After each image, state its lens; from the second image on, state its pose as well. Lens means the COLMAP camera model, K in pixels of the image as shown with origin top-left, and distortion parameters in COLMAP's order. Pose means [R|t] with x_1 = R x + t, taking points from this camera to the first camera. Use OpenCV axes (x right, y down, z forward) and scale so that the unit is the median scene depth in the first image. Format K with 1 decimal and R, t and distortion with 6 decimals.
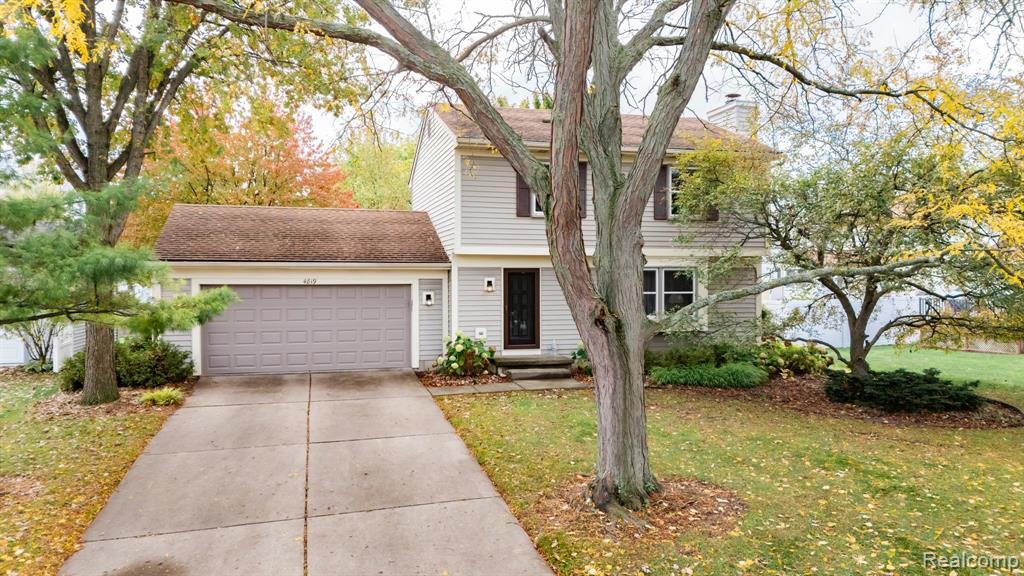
lens RADIAL K [[748.9, 0, 503.5], [0, 748.9, 283.3], [0, 0, 1]] dist [0.082087, -0.058228]
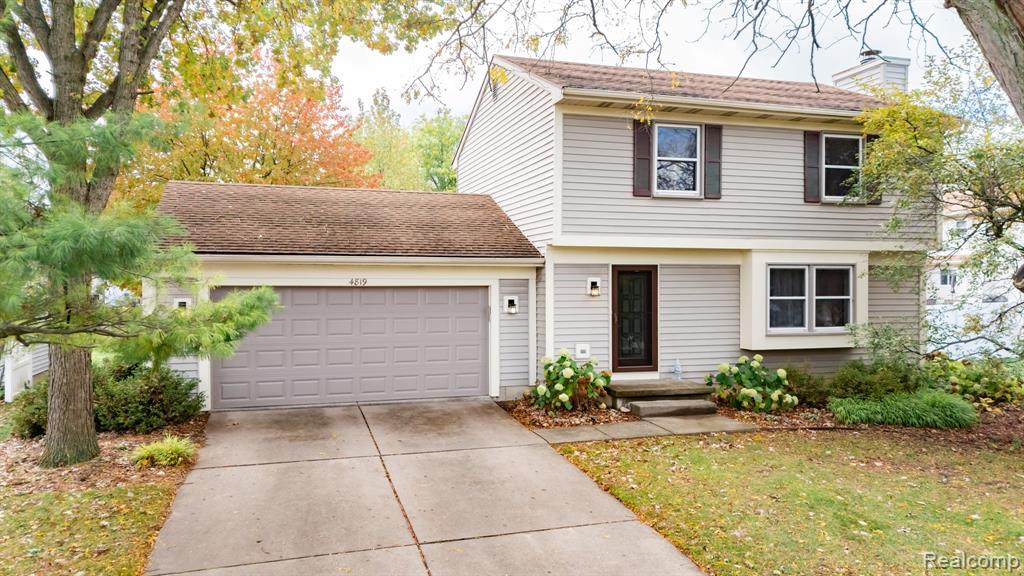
lens RADIAL K [[748.9, 0, 508.3], [0, 748.9, 283.9], [0, 0, 1]] dist [0.082087, -0.058228]
pose [[0.999237, 0.001393, 0.039042, -0.140011], [-0.001242, 0.999992, -0.003898, 0.002097], [-0.039048, 0.003846, 0.999230, 0.256583]]
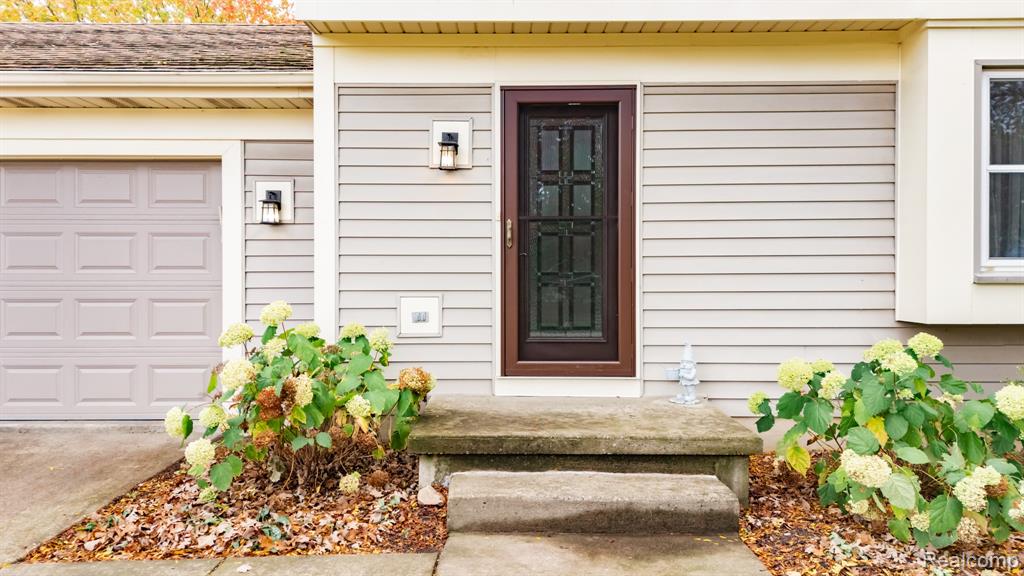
lens RADIAL K [[748.9, 0, 534.3], [0, 748.9, 272.6], [0, 0, 1]] dist [0.082087, -0.058228]
pose [[0.970310, -0.000626, -0.241865, 0.084103], [-0.003058, 0.999885, -0.014857, 0.056064], [0.241846, 0.015156, 0.970196, 0.760339]]
